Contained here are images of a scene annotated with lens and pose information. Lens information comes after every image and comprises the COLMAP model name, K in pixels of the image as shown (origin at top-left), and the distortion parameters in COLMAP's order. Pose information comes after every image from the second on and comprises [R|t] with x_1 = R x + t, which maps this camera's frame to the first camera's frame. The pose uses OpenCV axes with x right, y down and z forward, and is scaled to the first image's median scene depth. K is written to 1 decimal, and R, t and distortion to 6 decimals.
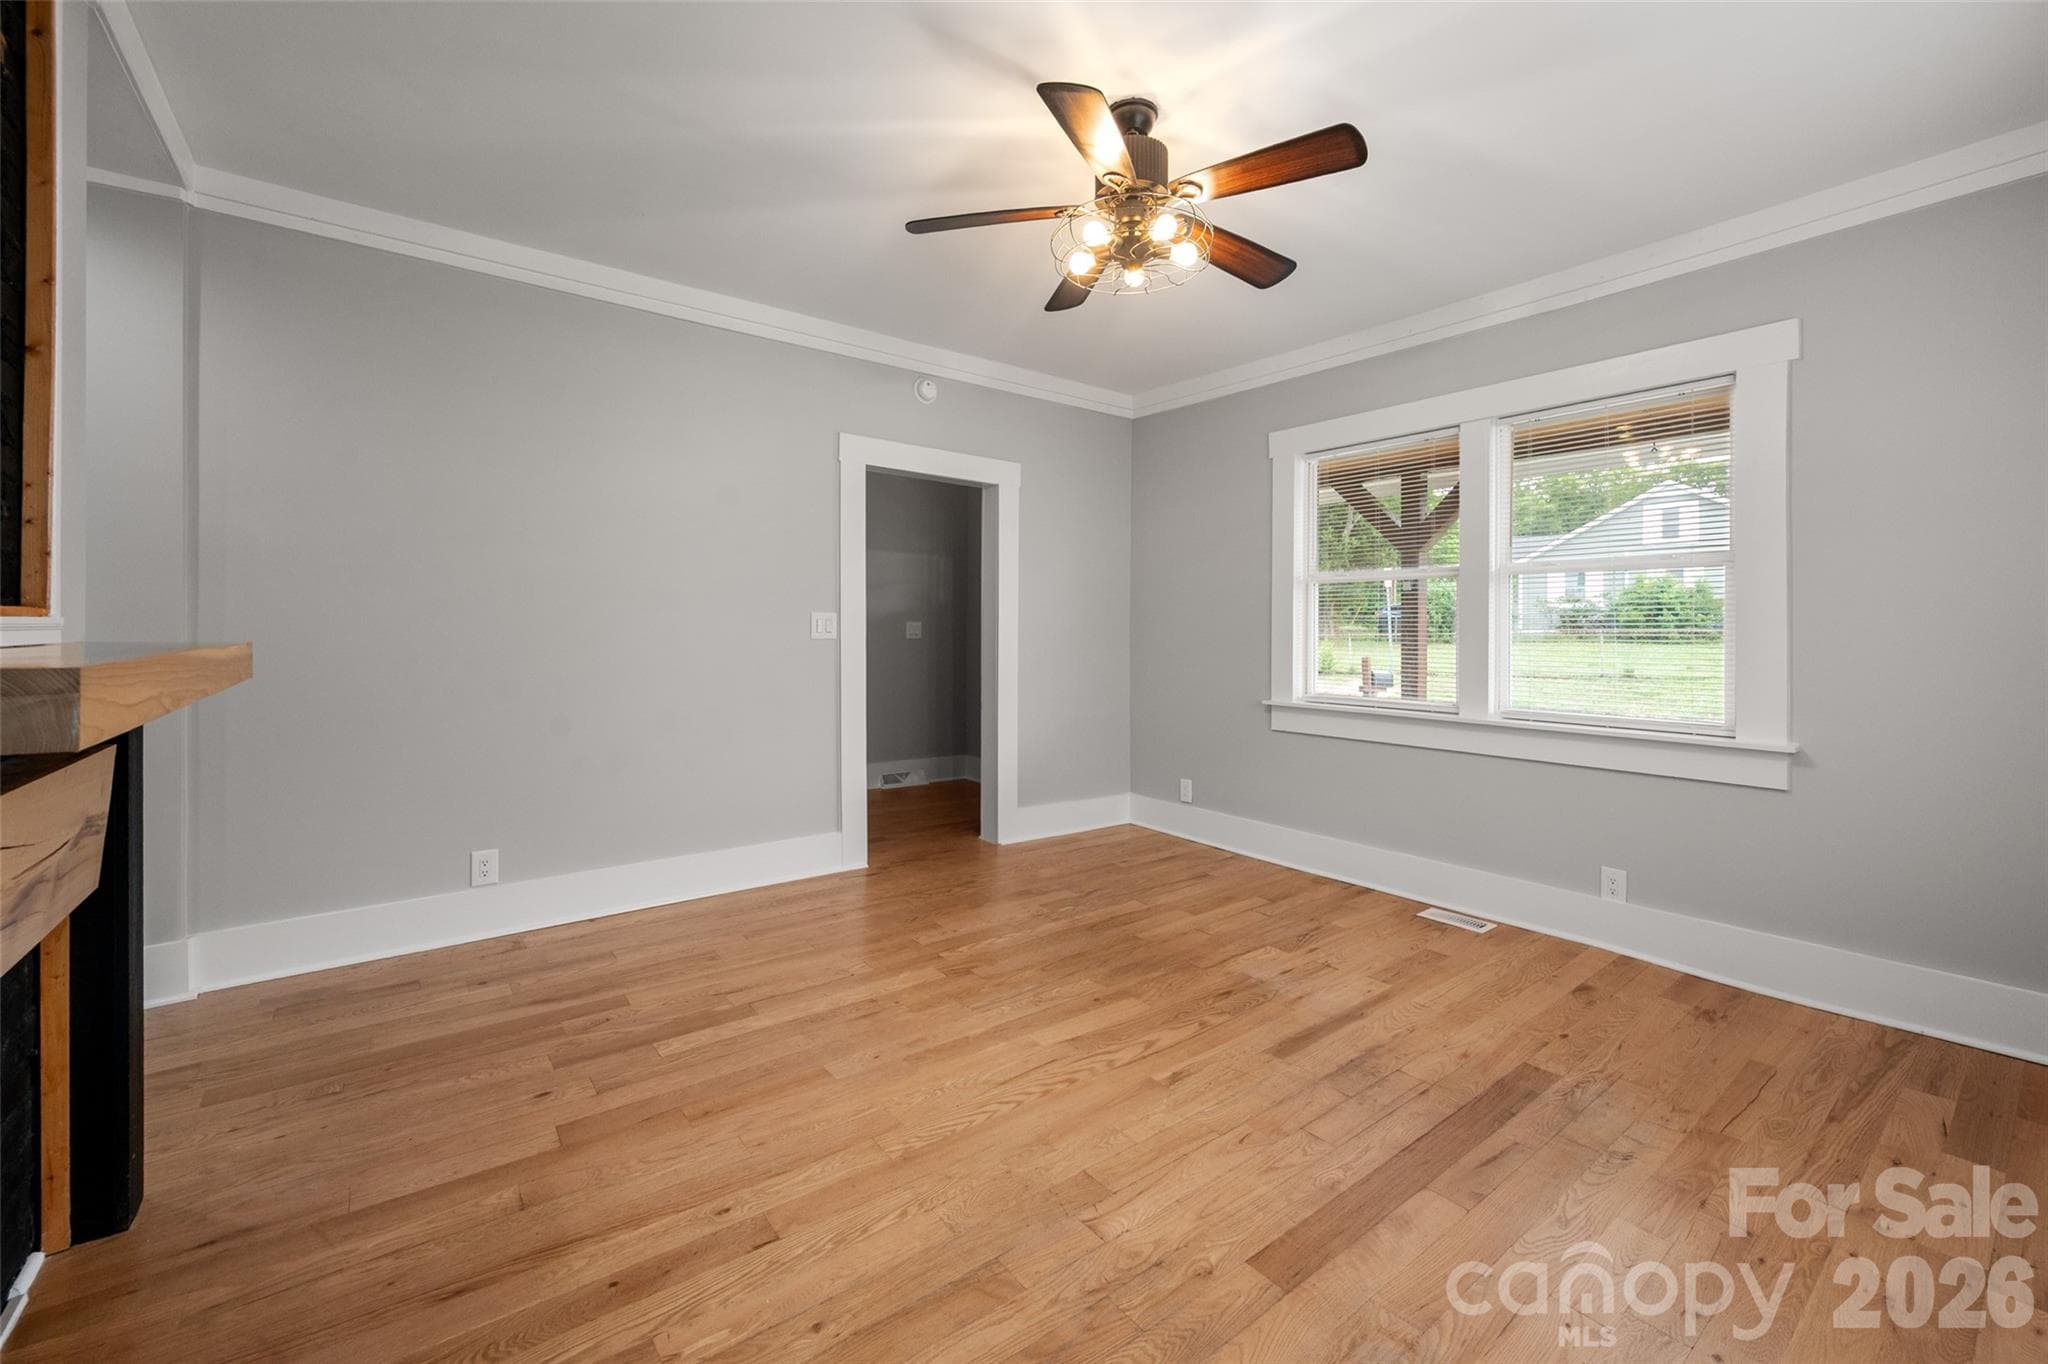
lens RADIAL K [[870.8, 0, 1023.6], [0, 870.8, 613.8], [0, 0, 1]] dist [0.000098, -0.000065]
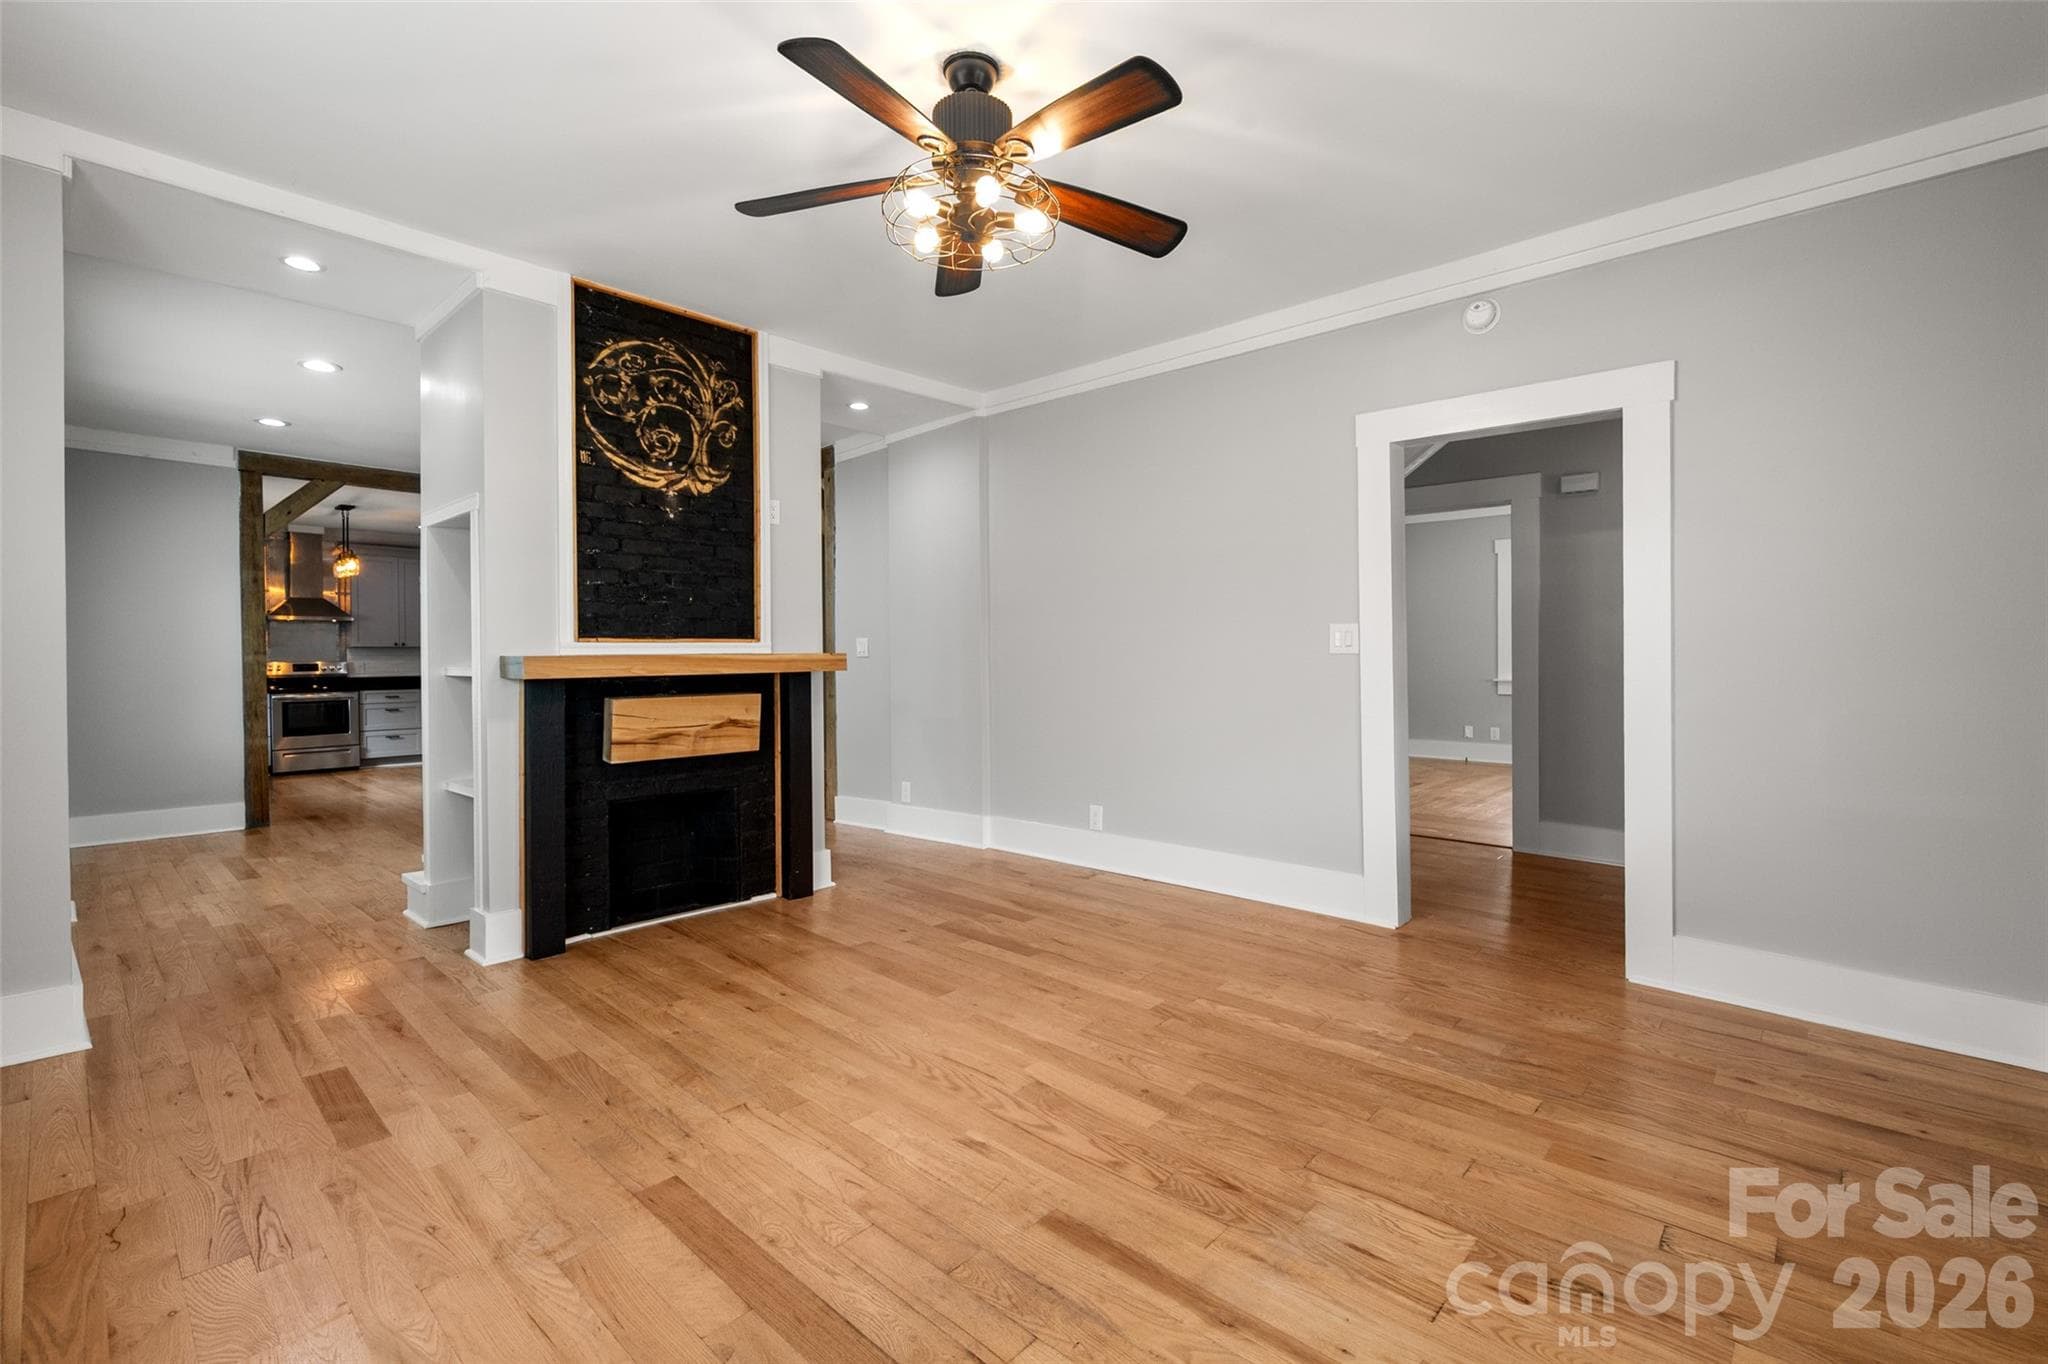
lens RADIAL K [[926.2, 0, 1044.3], [0, 926.2, 660.2], [0, 0, 1]] dist [0.000575, -0.000394]
pose [[0.142586, 0.002133, -0.989780, 0.973268], [0.023738, 0.999703, 0.005574, 0.032927], [0.989498, -0.024291, 0.142493, 0.828398]]
